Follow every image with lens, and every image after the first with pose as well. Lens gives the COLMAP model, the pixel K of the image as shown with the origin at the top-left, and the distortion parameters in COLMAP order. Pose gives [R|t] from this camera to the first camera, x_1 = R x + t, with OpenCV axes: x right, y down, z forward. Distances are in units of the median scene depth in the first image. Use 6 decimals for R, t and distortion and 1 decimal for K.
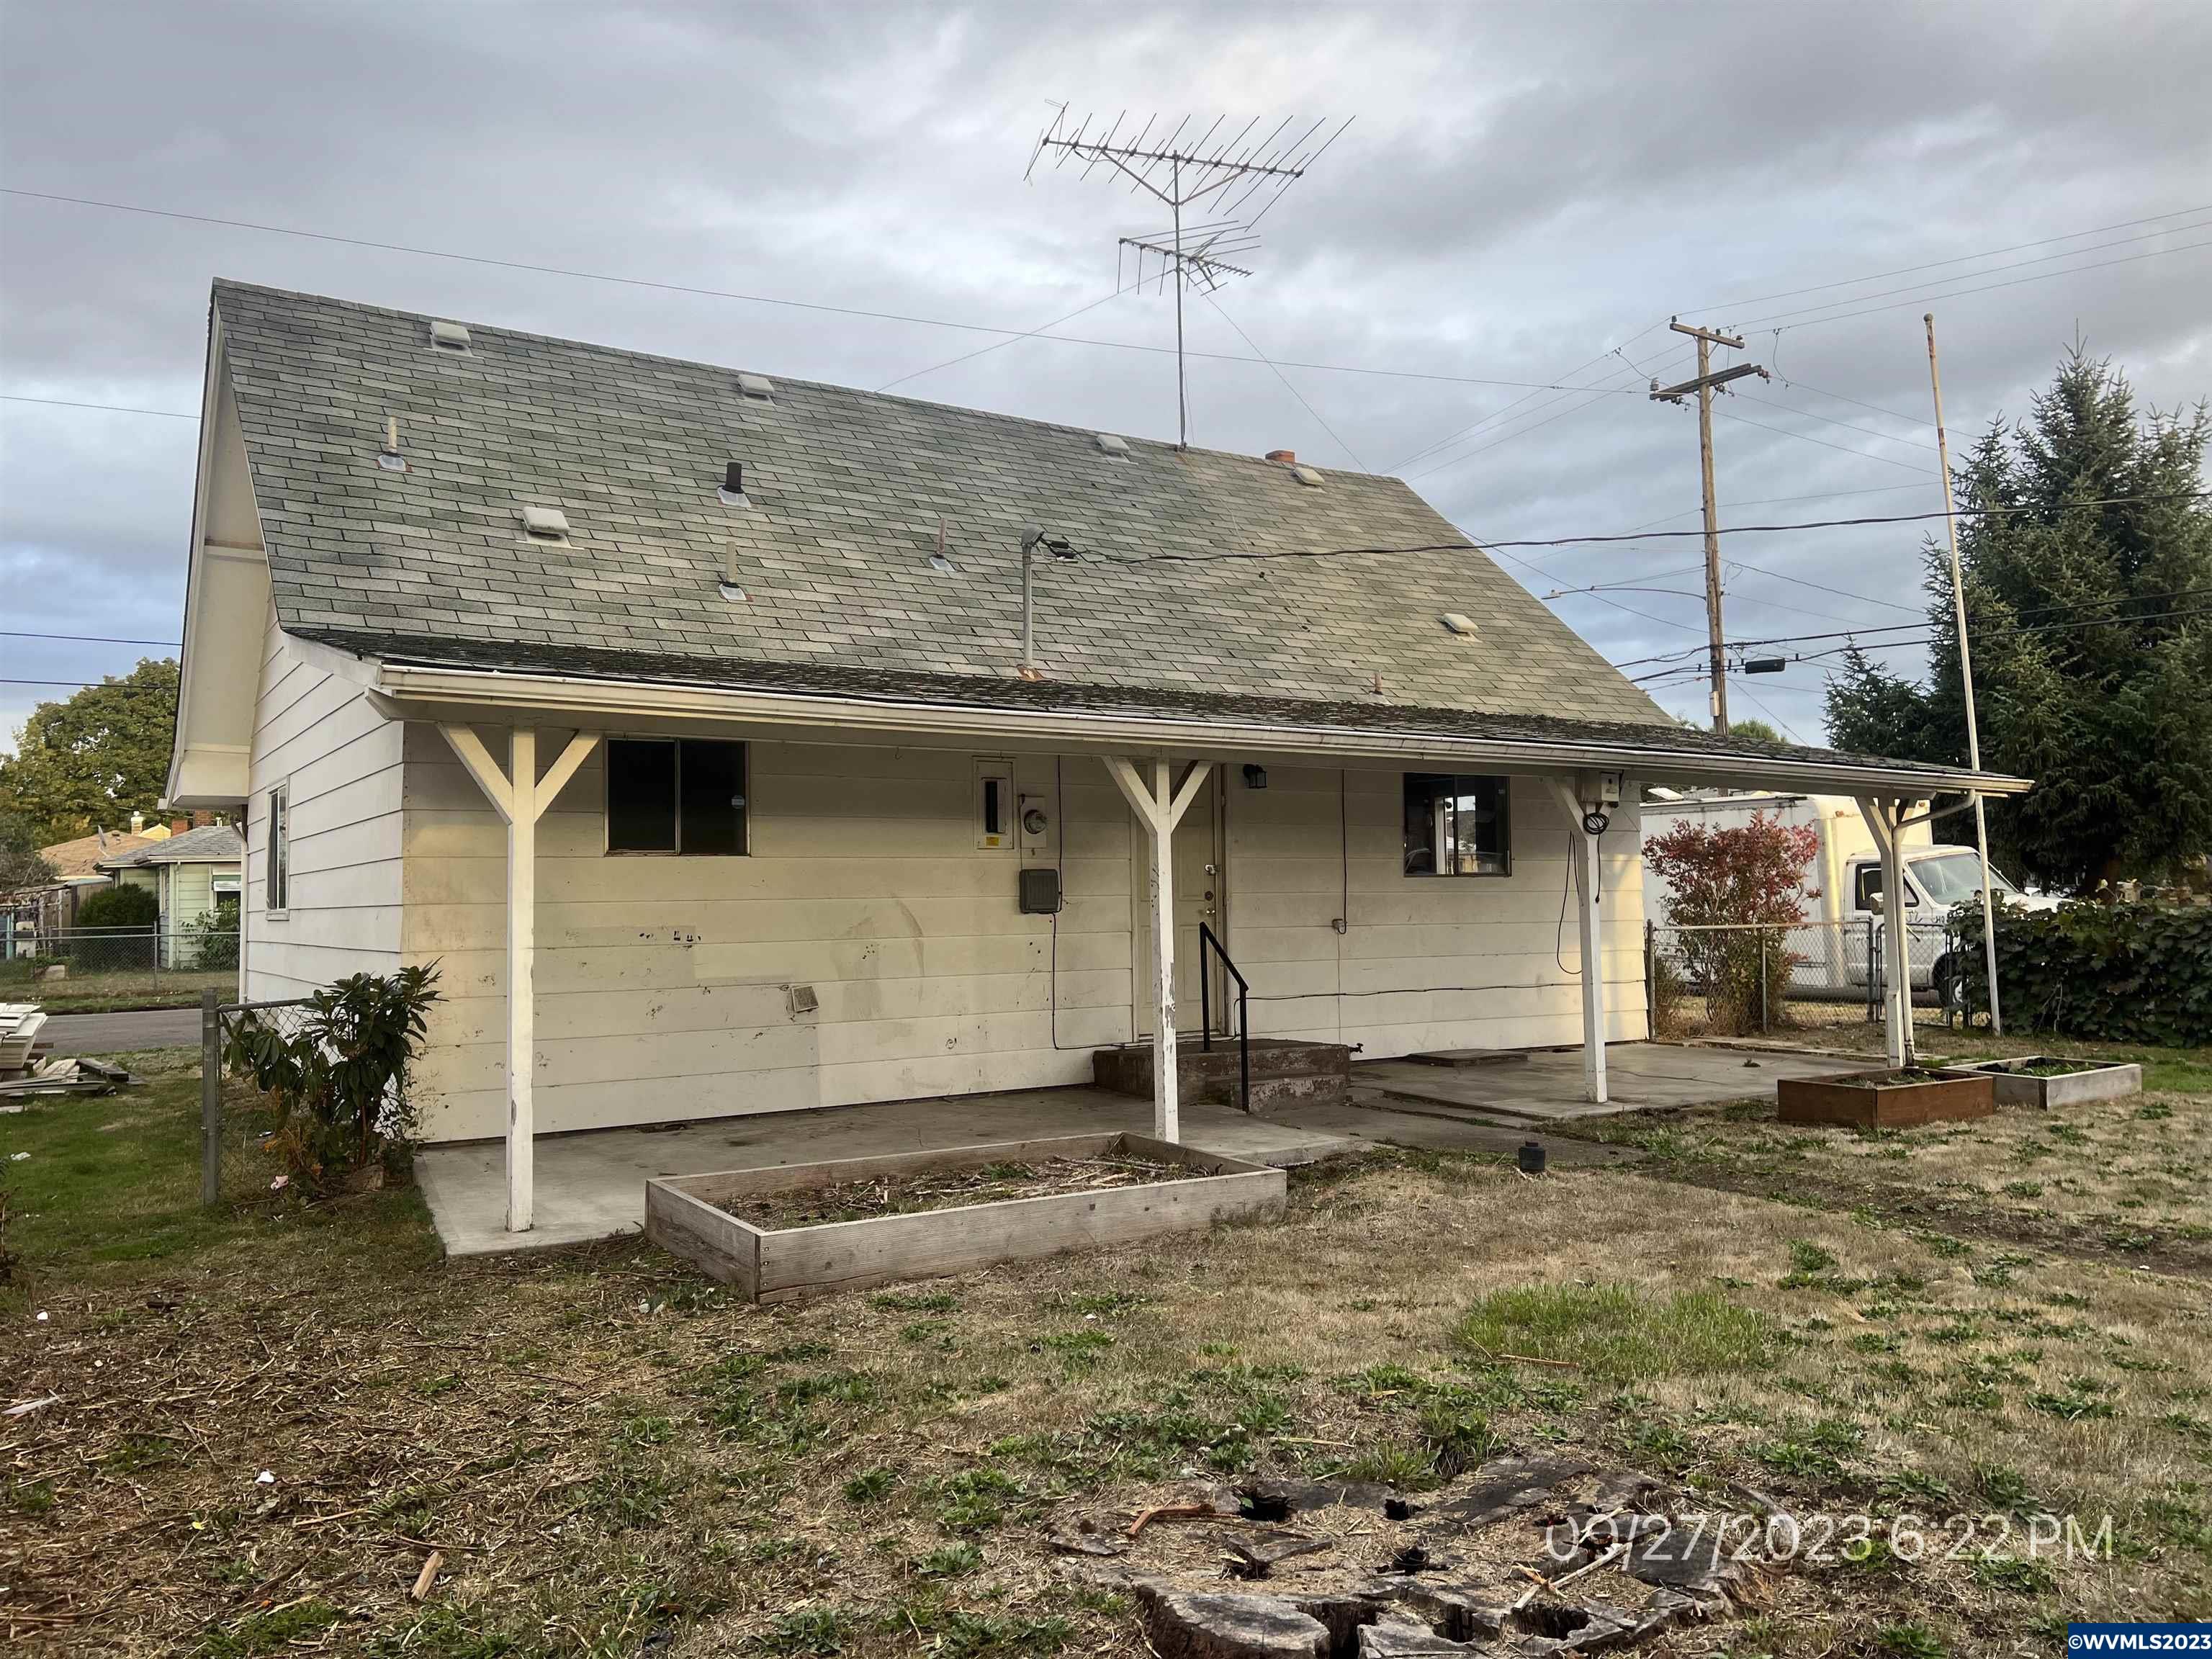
lens RADIAL K [[1659.9, 0, 1101.7], [0, 1659.9, 823.1], [0, 0, 1]] dist [0.051972, -0.010927]
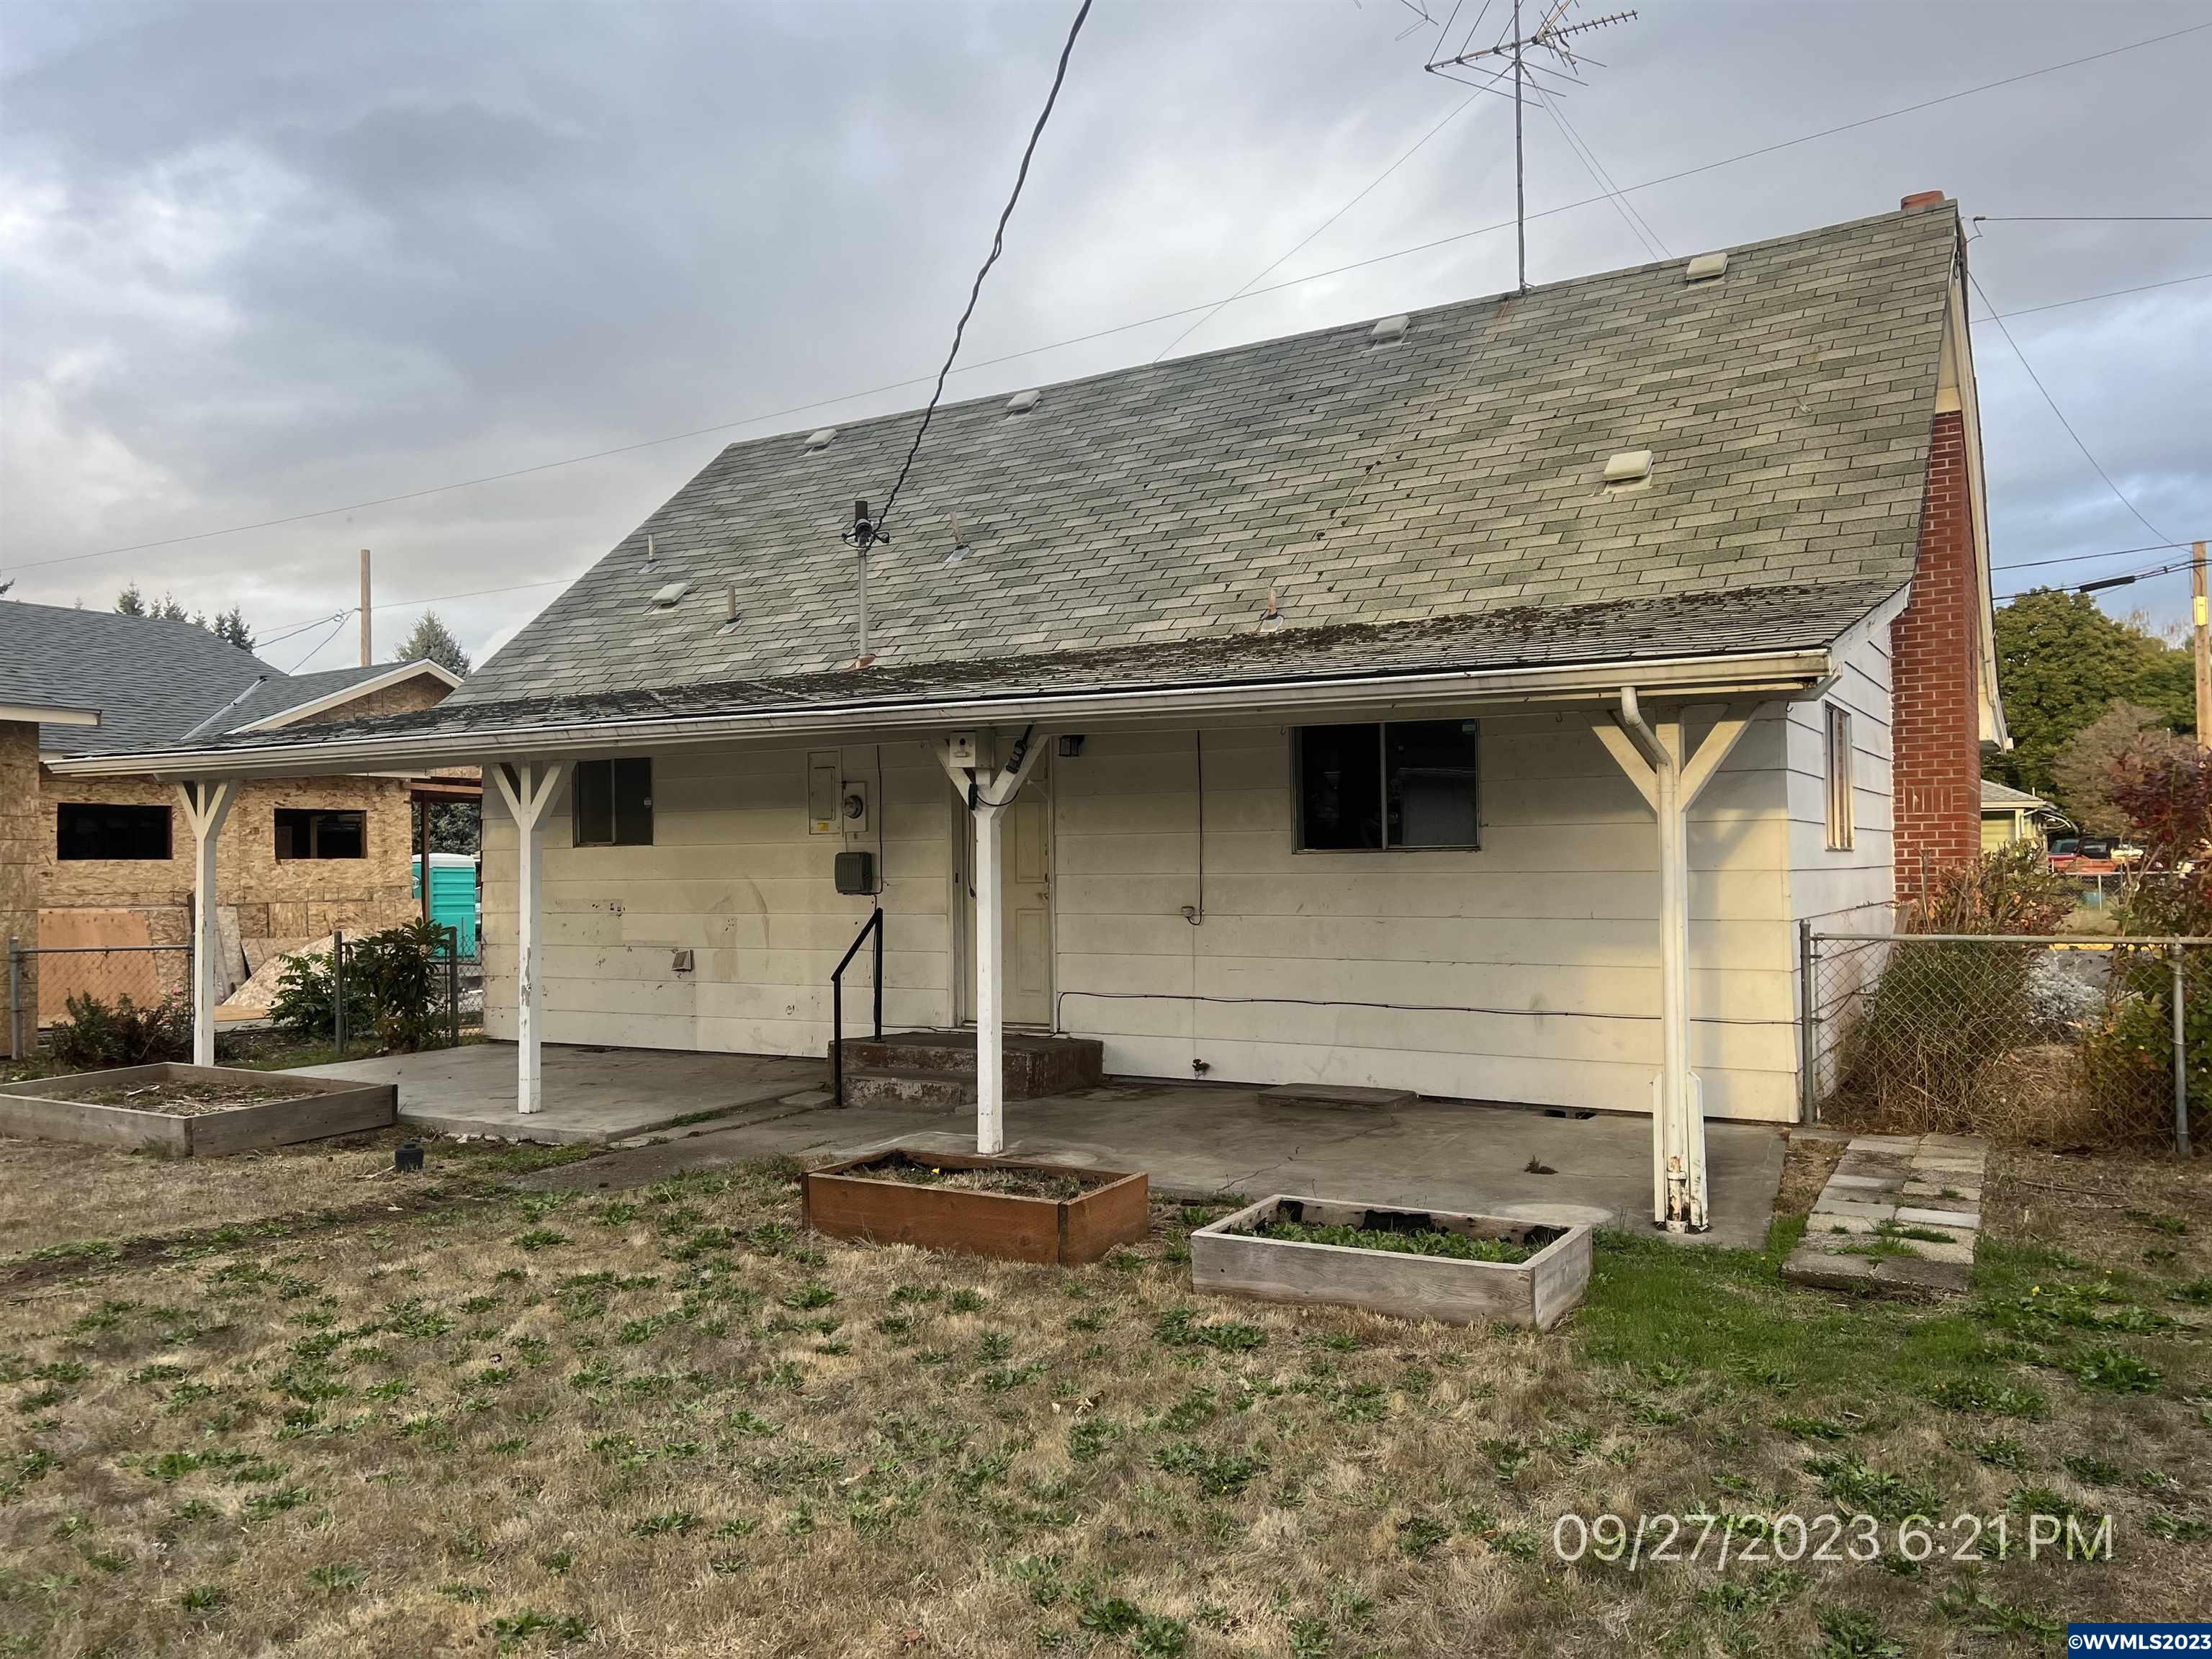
lens RADIAL K [[1671.6, 0, 1099.4], [0, 1671.6, 834.3], [0, 0, 1]] dist [0.016582, 0.001186]
pose [[0.420407, -0.009331, -0.907288, 1.000815], [0.051275, 0.998593, 0.013489, 0.010246], [0.905886, -0.052192, 0.420294, 0.708909]]
